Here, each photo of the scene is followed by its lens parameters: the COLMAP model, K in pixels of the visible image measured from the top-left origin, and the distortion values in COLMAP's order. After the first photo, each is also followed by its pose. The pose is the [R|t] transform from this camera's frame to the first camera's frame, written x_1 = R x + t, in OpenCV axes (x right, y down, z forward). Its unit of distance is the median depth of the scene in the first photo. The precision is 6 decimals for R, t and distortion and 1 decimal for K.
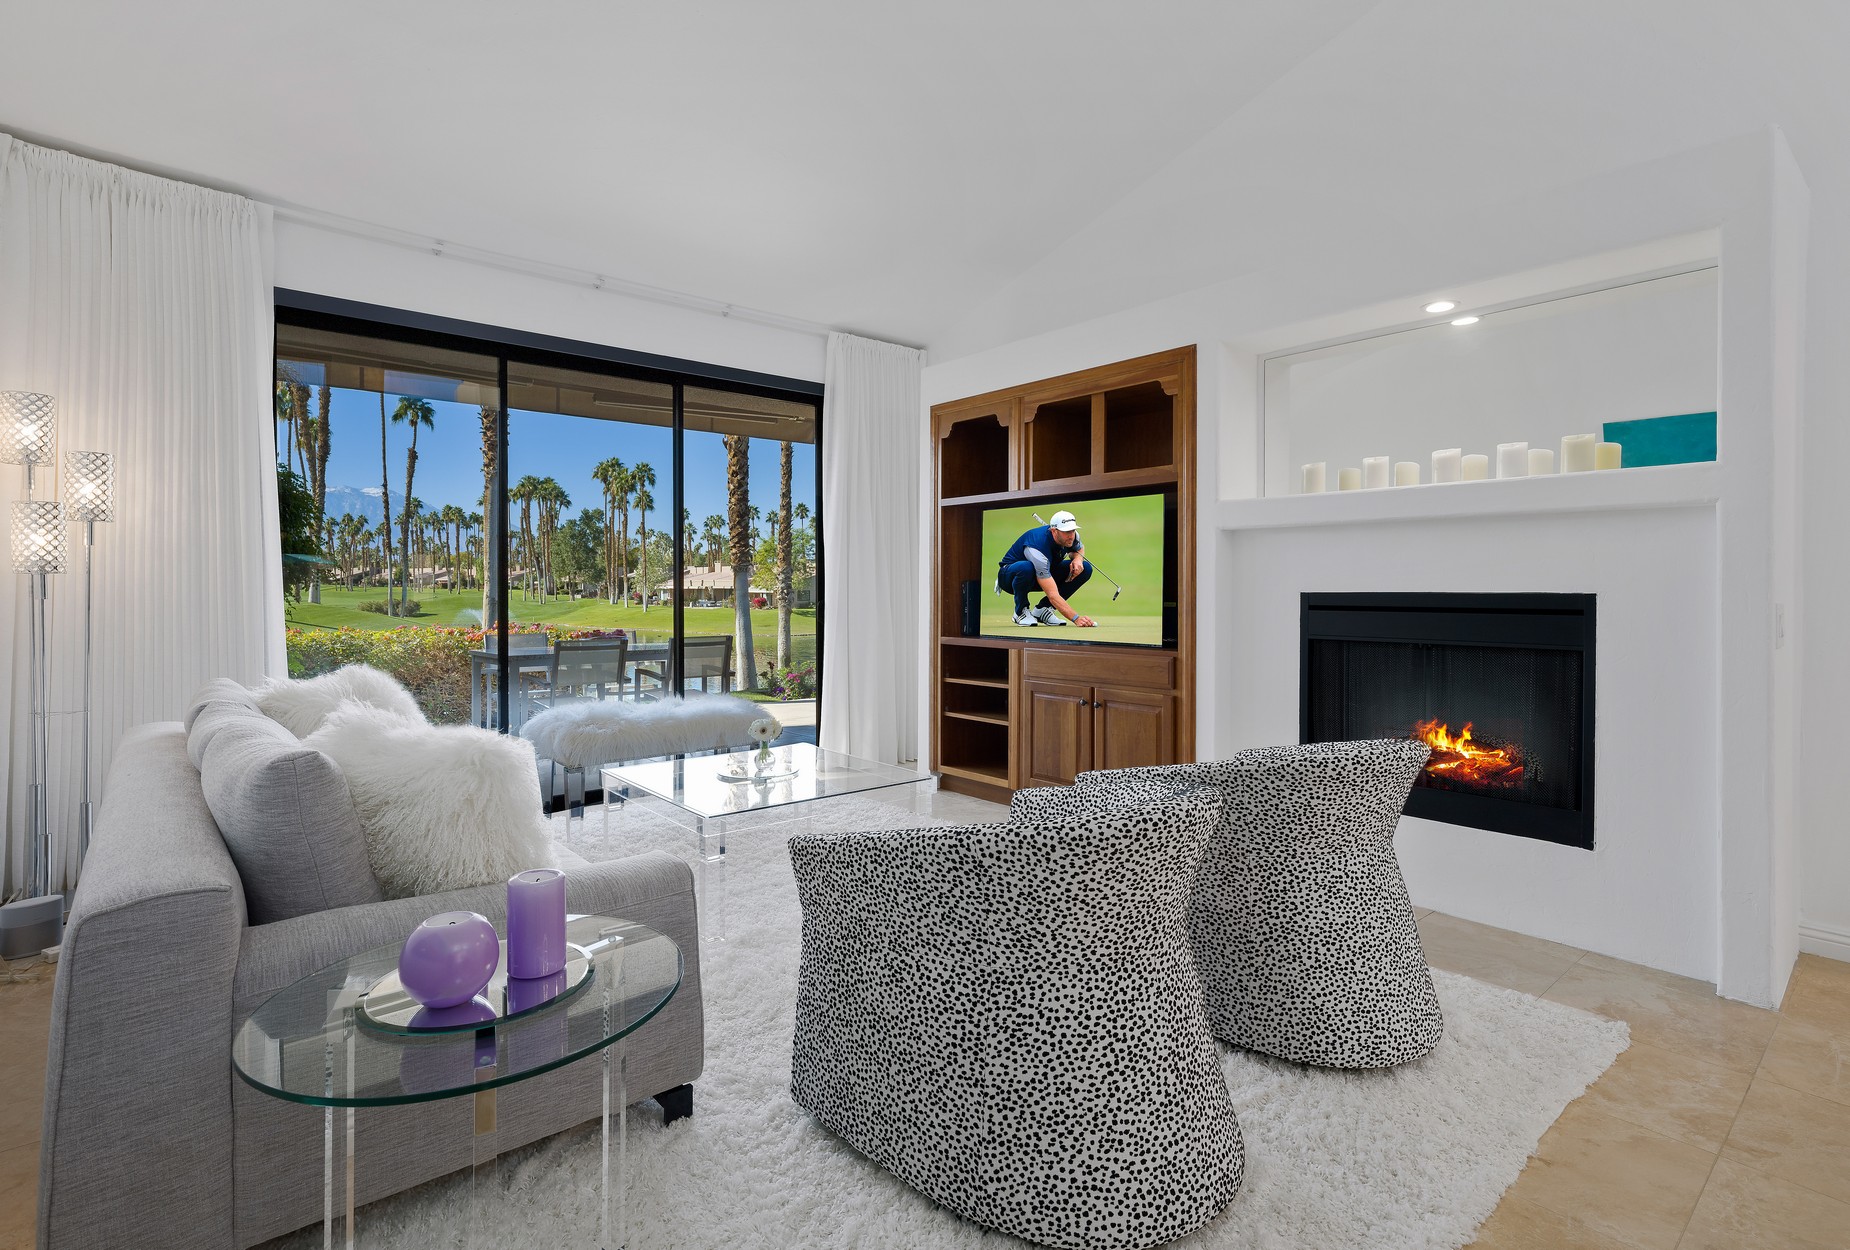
lens RADIAL K [[894.7, 0, 918.1], [0, 894.7, 591.7], [0, 0, 1]] dist [0.001550, 0.000144]
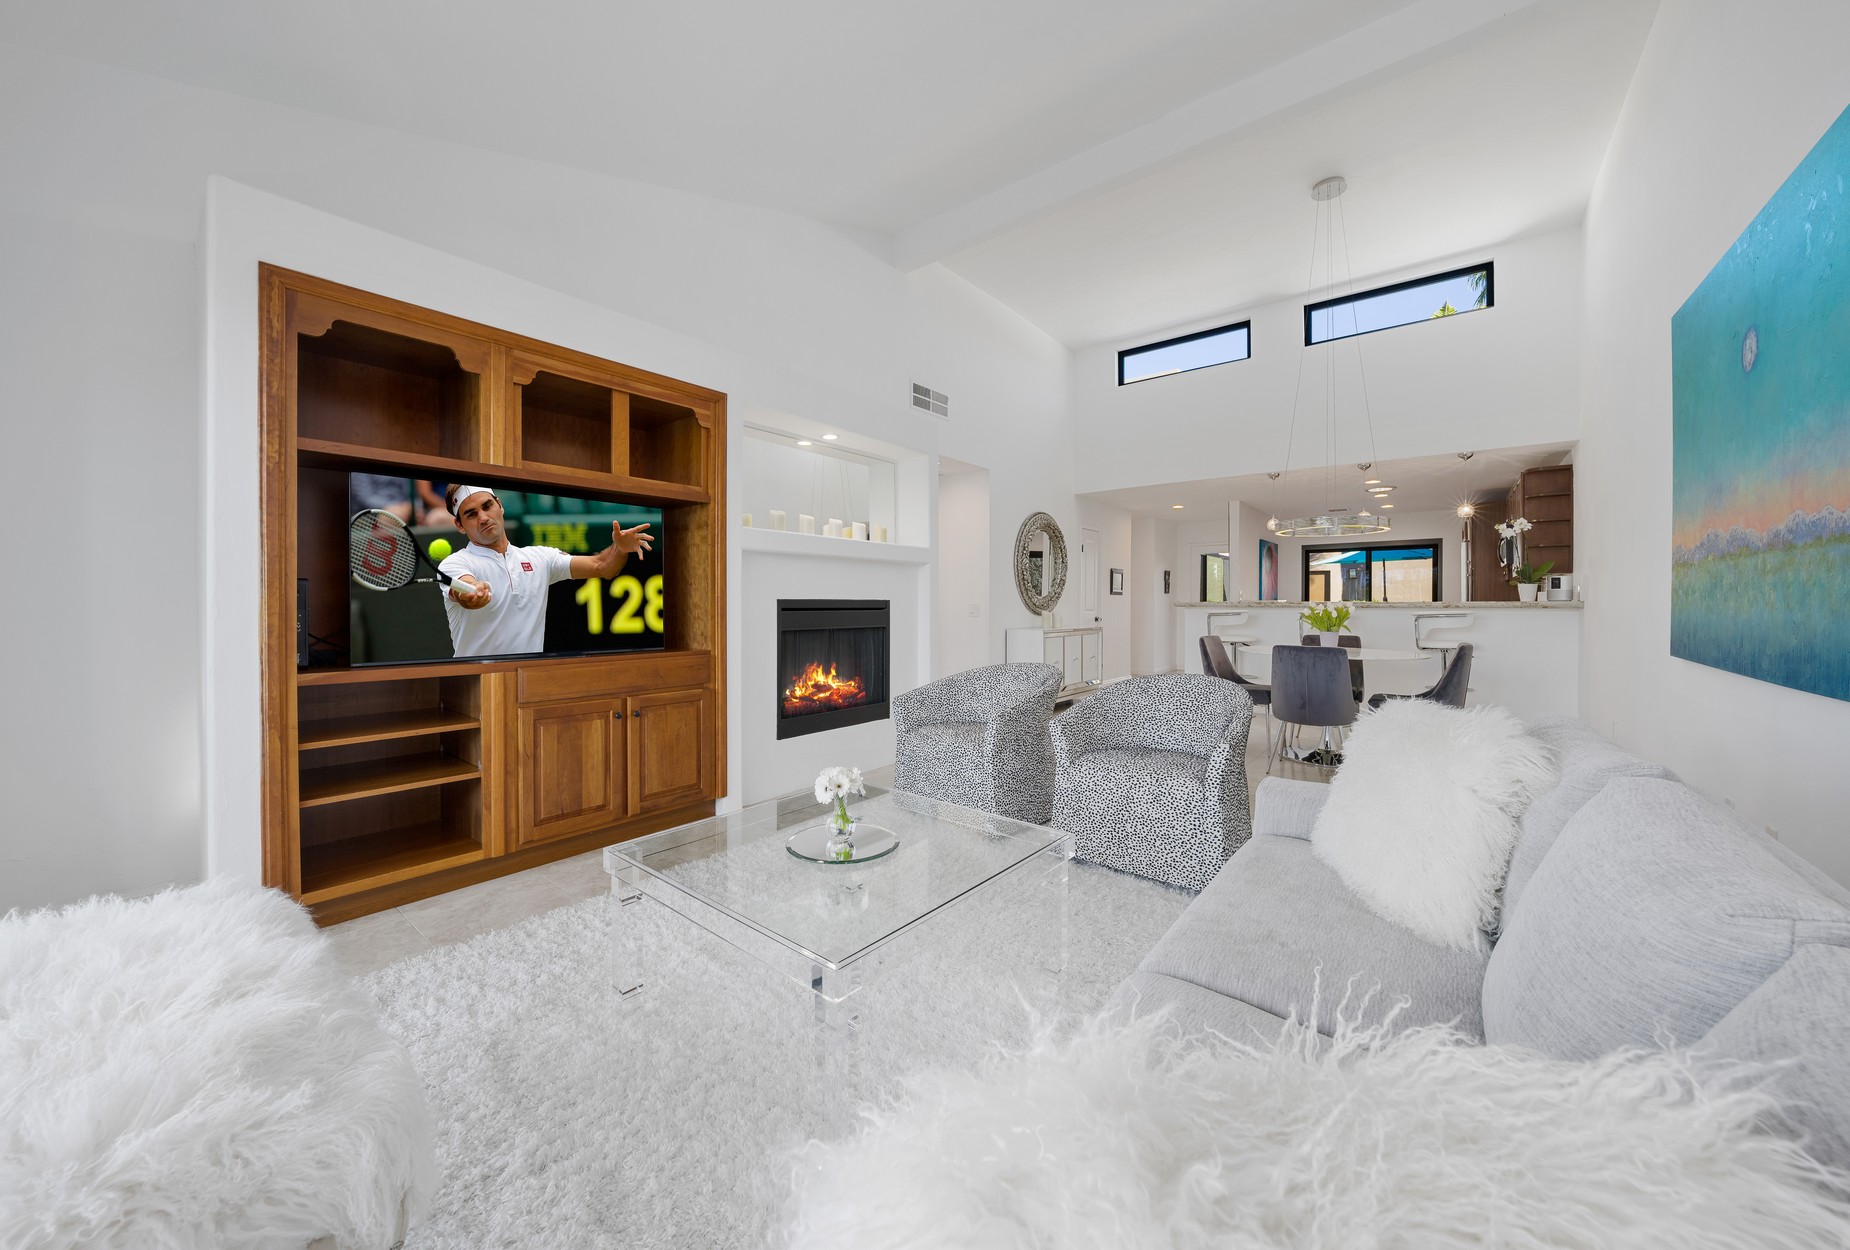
lens RADIAL K [[637.6, 0, 933.5], [0, 637.6, 618.8], [0, 0, 1]] dist [-0.024286, 0.000030]
pose [[-0.193489, -0.068634, 0.978699, -0.598572], [-0.041433, 0.997232, 0.061742, -0.039193], [-0.980227, -0.028604, -0.195797, 0.889837]]
